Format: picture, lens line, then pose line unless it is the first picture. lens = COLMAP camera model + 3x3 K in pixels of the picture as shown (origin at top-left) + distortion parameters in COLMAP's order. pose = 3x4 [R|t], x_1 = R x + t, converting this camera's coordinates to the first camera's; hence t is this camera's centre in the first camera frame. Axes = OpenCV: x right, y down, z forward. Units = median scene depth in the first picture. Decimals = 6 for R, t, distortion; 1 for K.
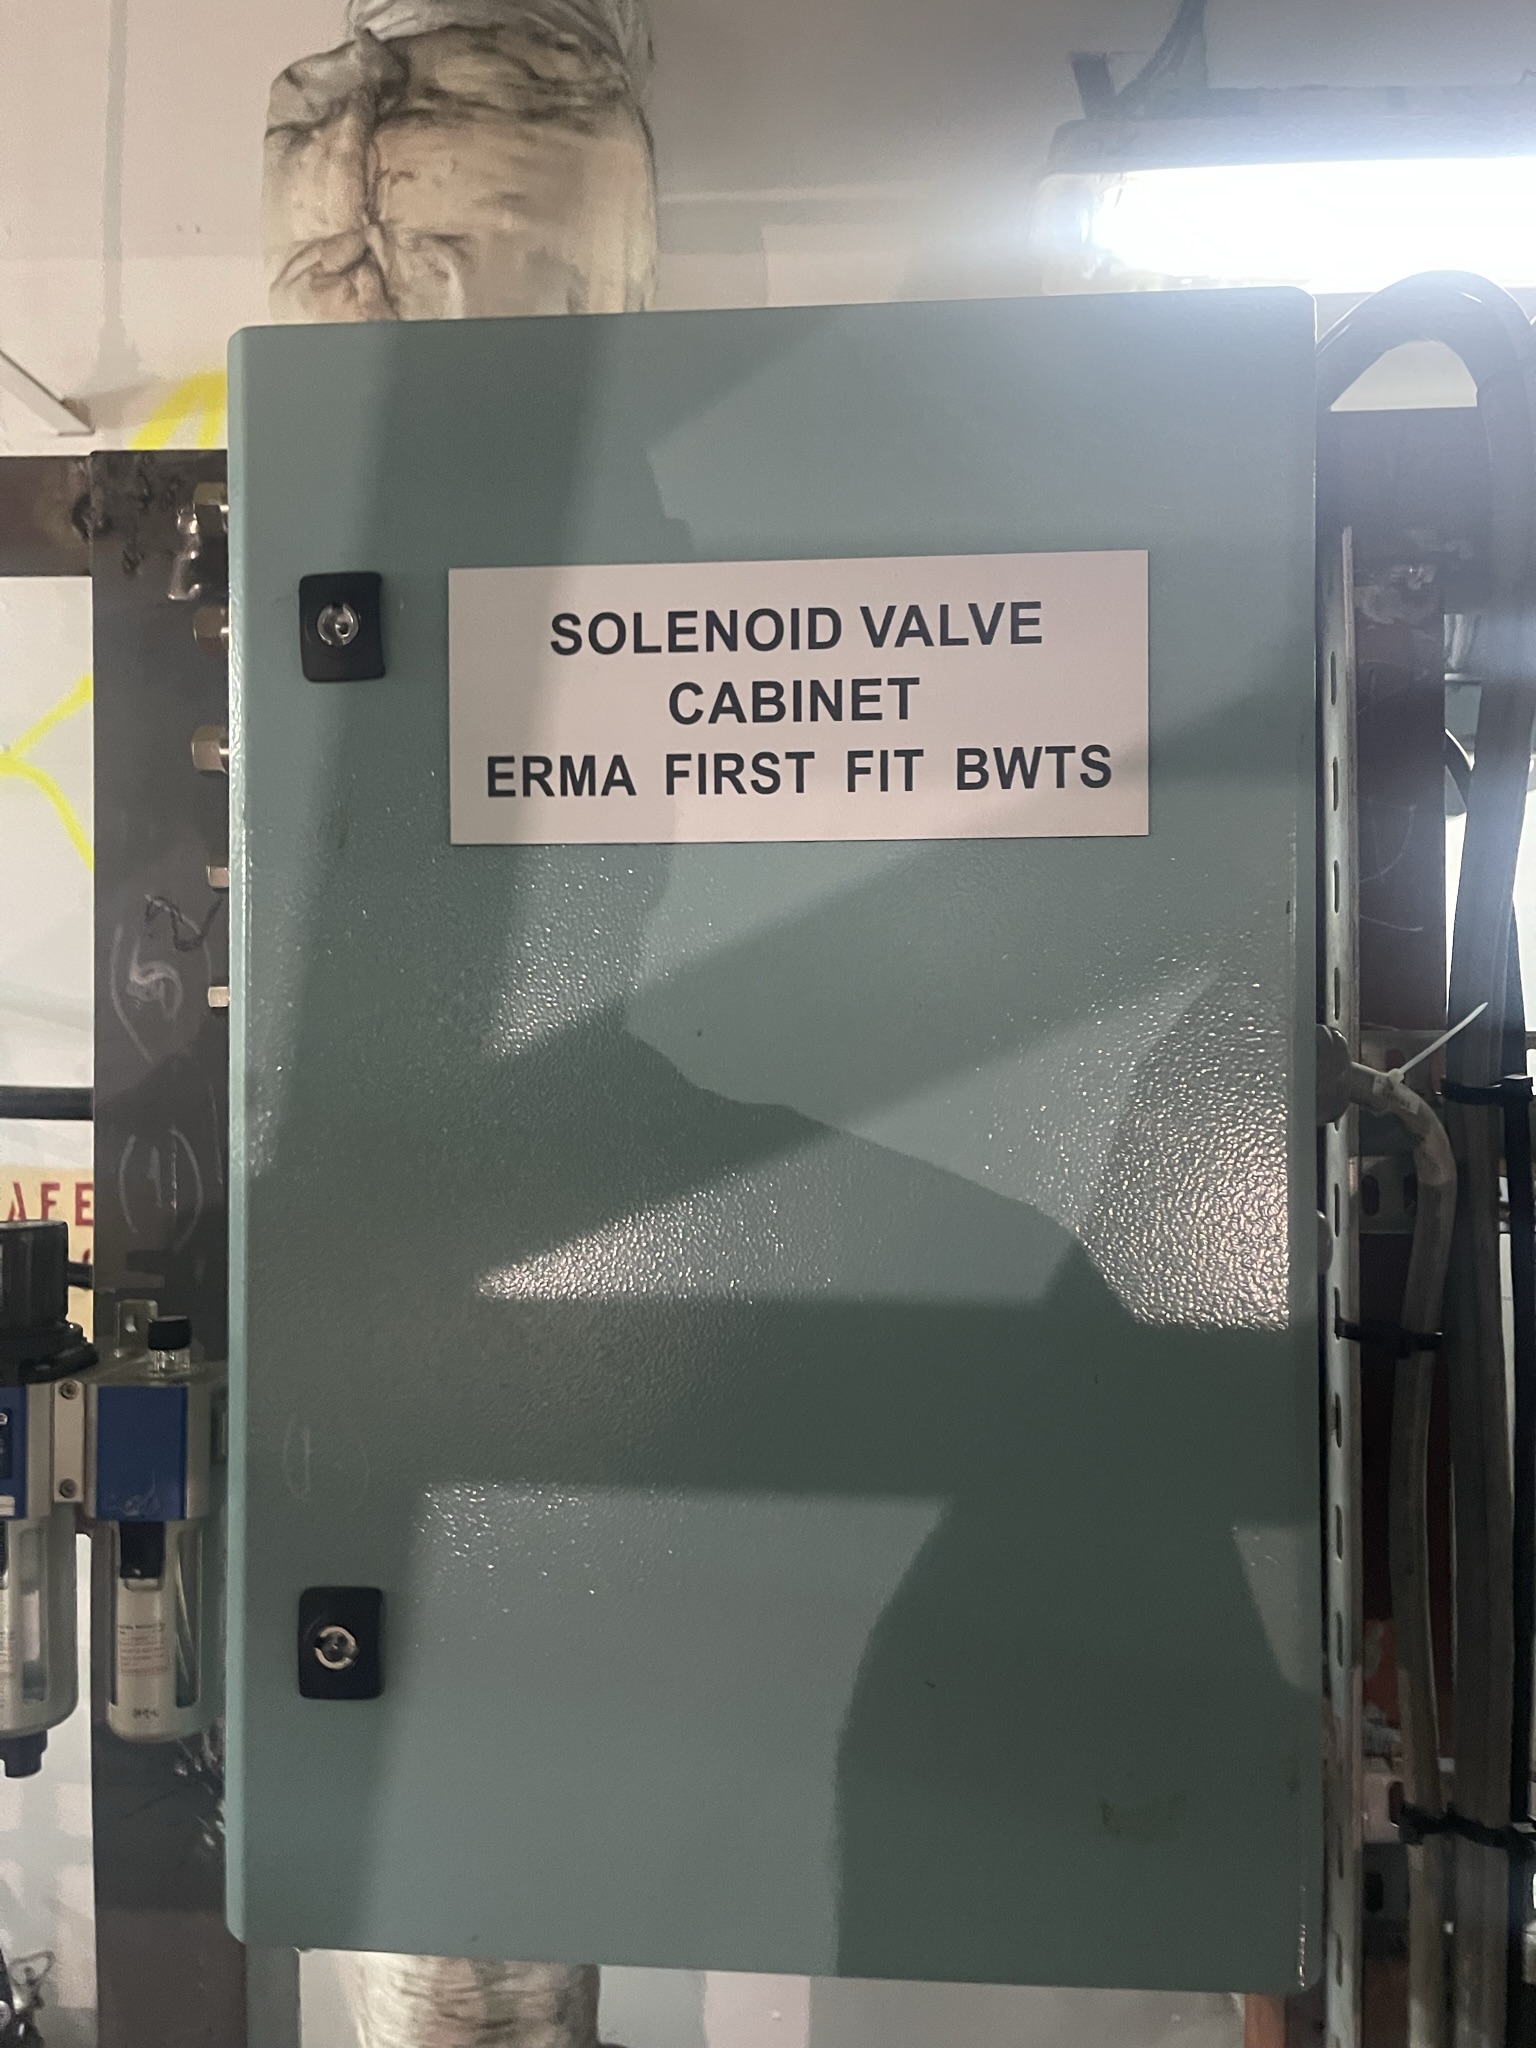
lens RADIAL K [[1573.3, 0, 768.0], [0, 1573.3, 1024.0], [0, 0, 1]] dist [0.104468, -0.167118]
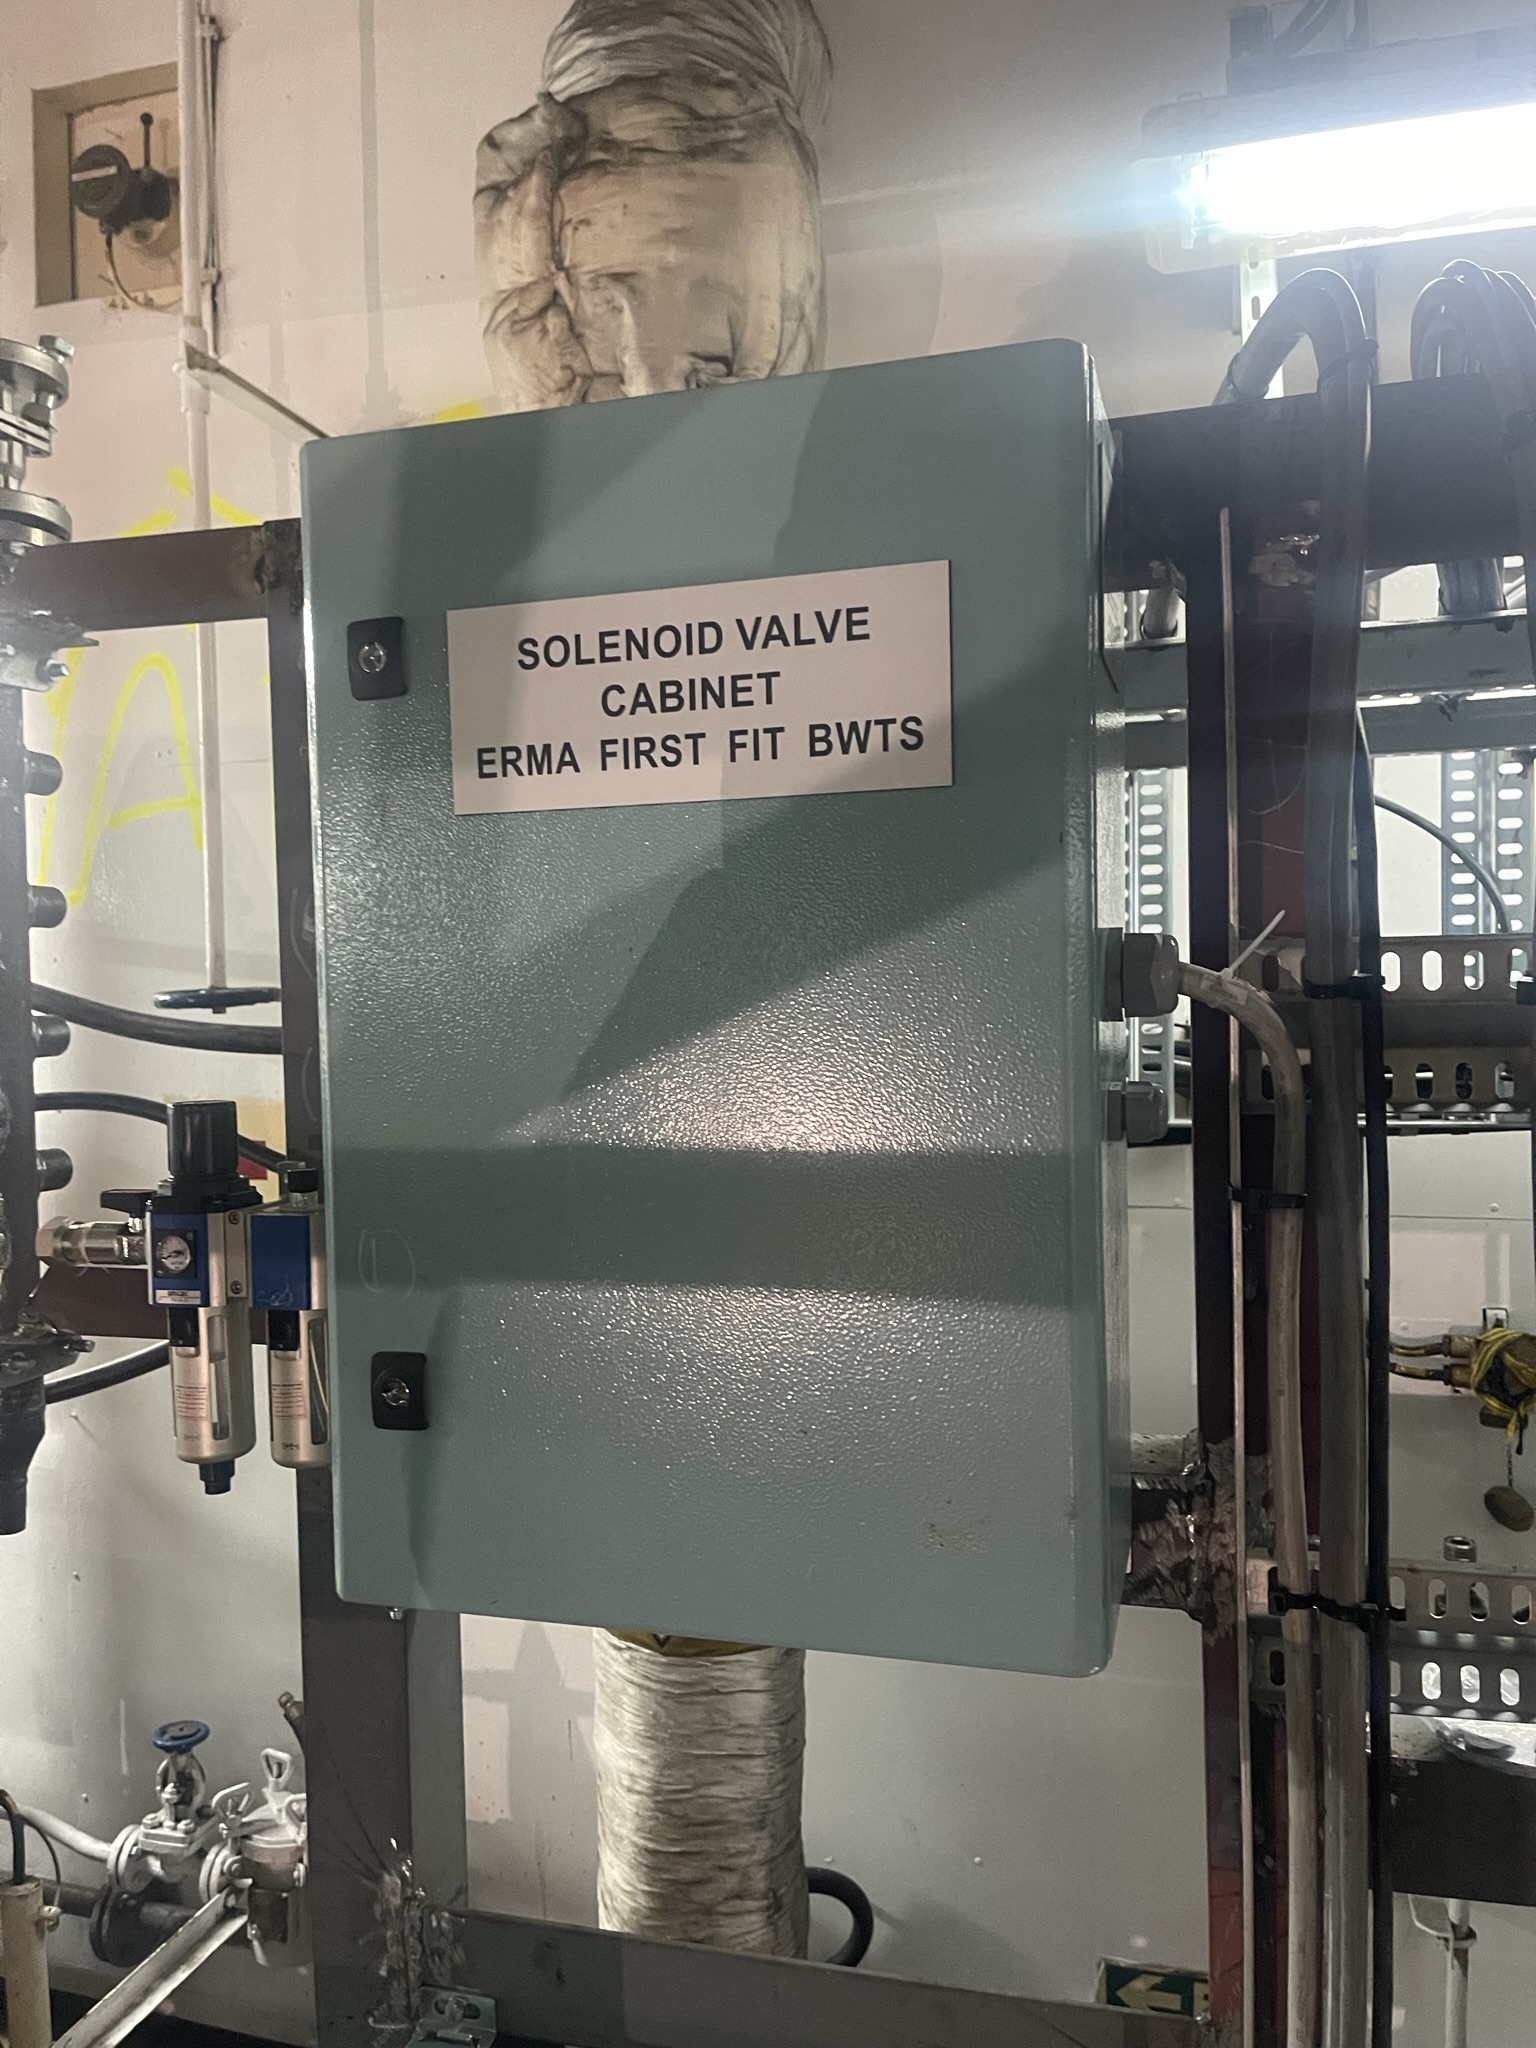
lens RADIAL K [[1561.2, 0, 770.0], [0, 1561.2, 1051.3], [0, 0, 1]] dist [0.090123, -0.123946]
pose [[0.978007, -0.011262, -0.208269, 0.346637], [0.020377, 0.998923, 0.041675, 0.039215], [0.207575, -0.045003, 0.977183, -0.274962]]
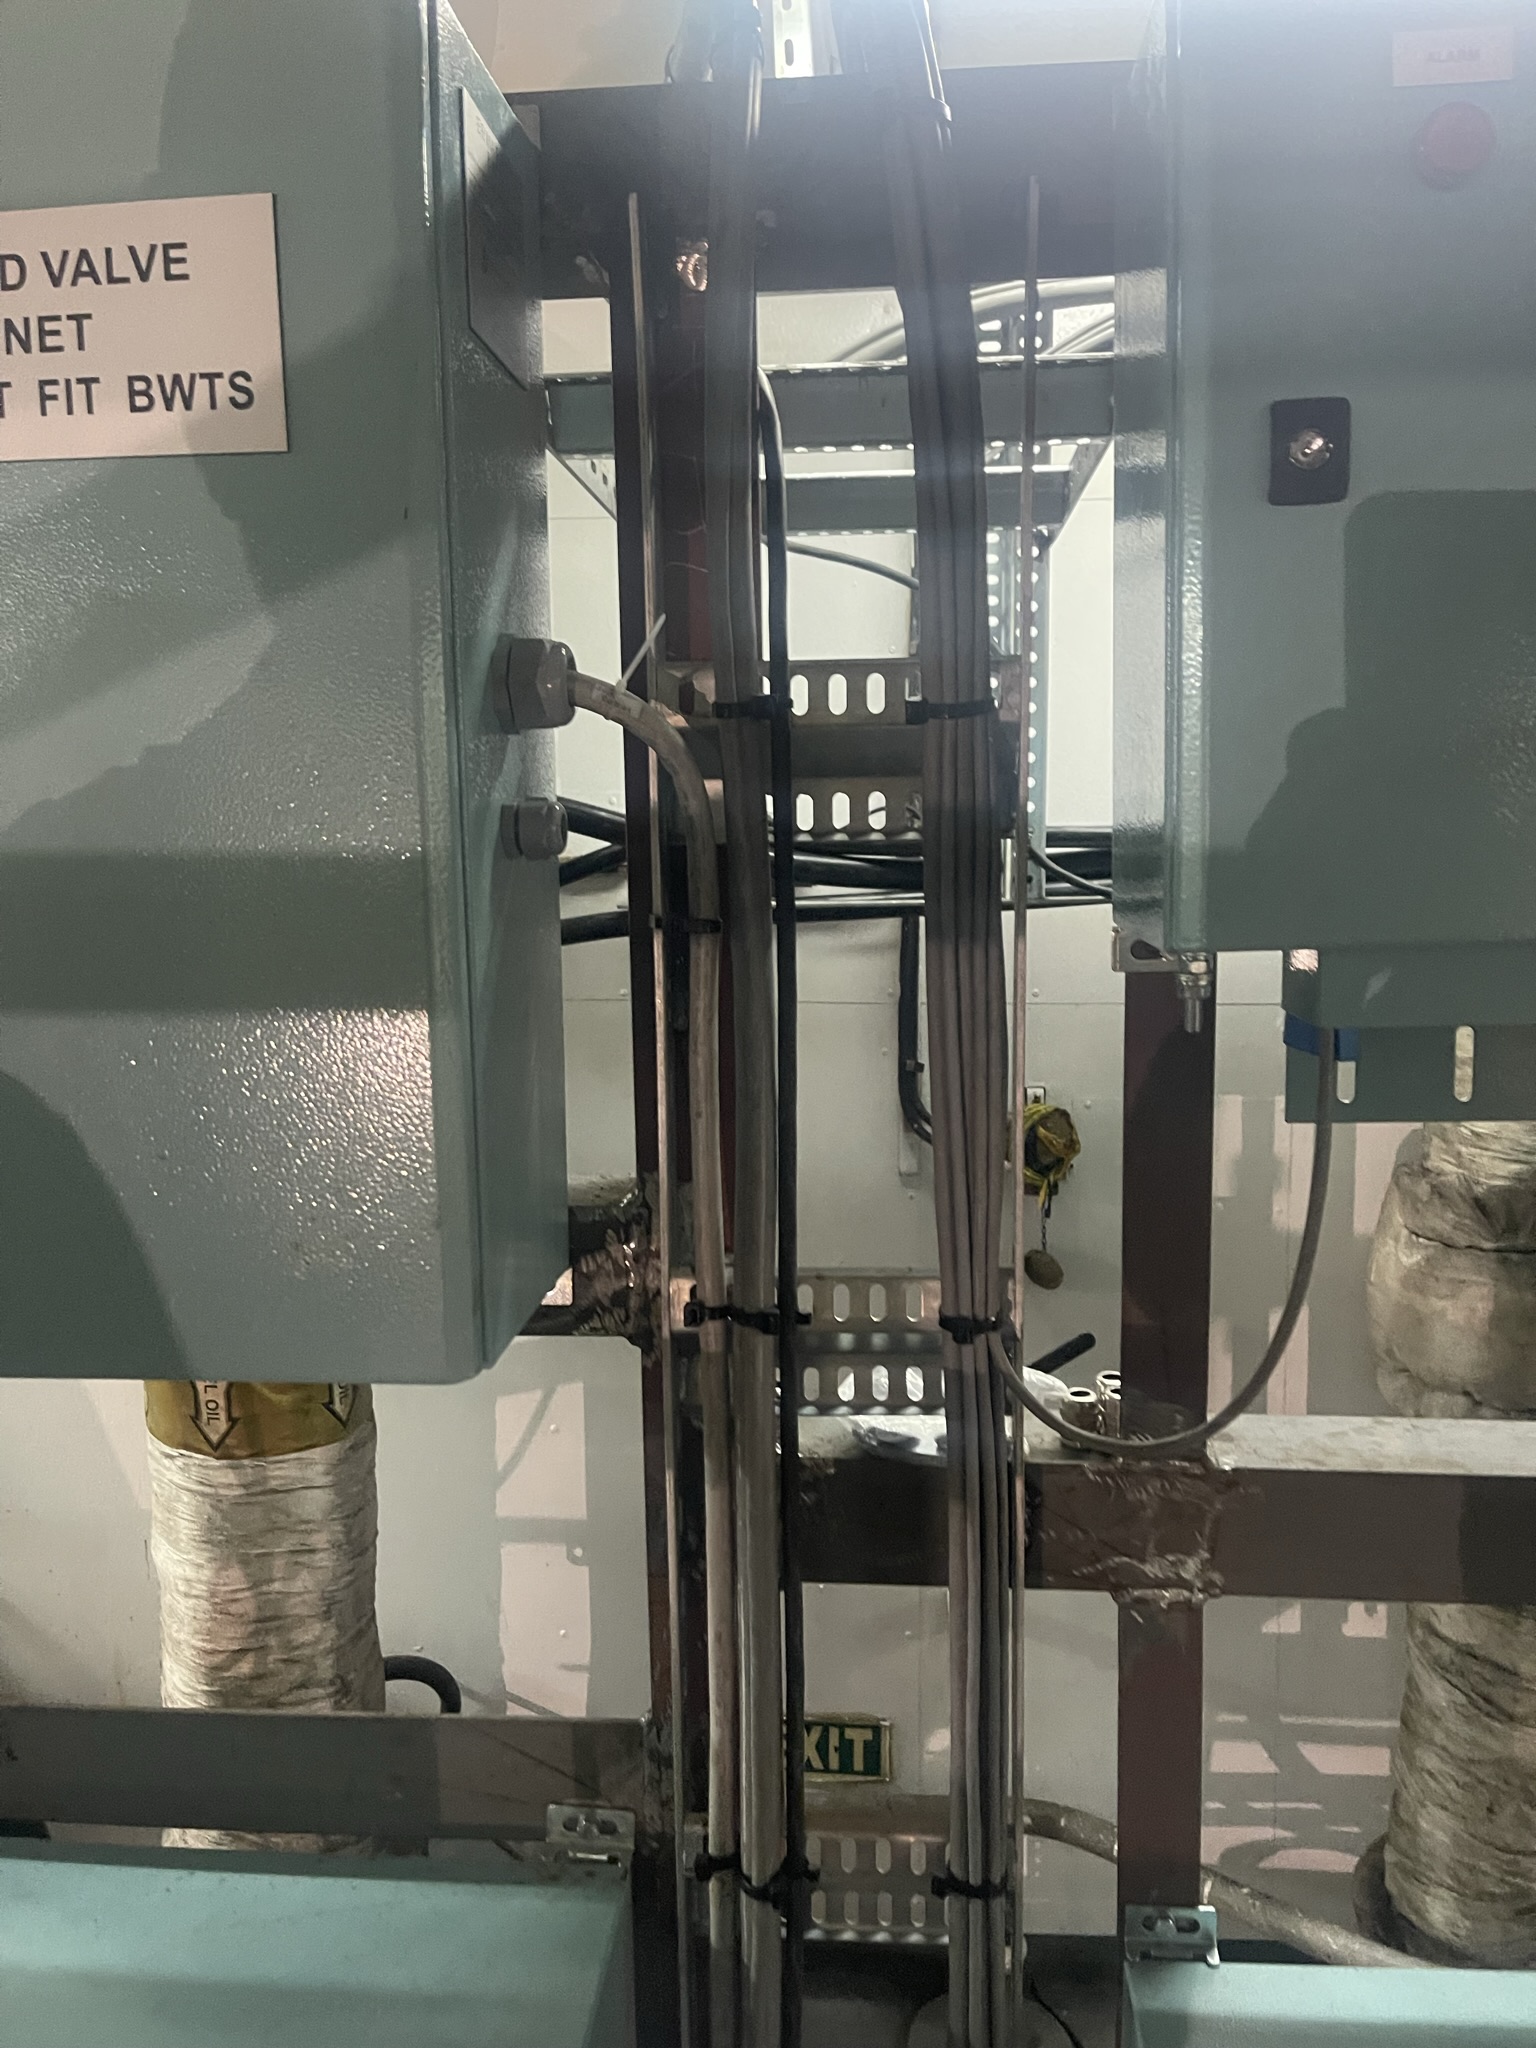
lens RADIAL K [[1553.3, 0, 759.0], [0, 1553.3, 1022.7], [0, 0, 1]] dist [0.076580, -0.102397]
pose [[0.999829, -0.012970, -0.013174, 0.582229], [0.014558, 0.991586, 0.128630, 0.152847], [0.011395, -0.128800, 0.991605, -0.204527]]
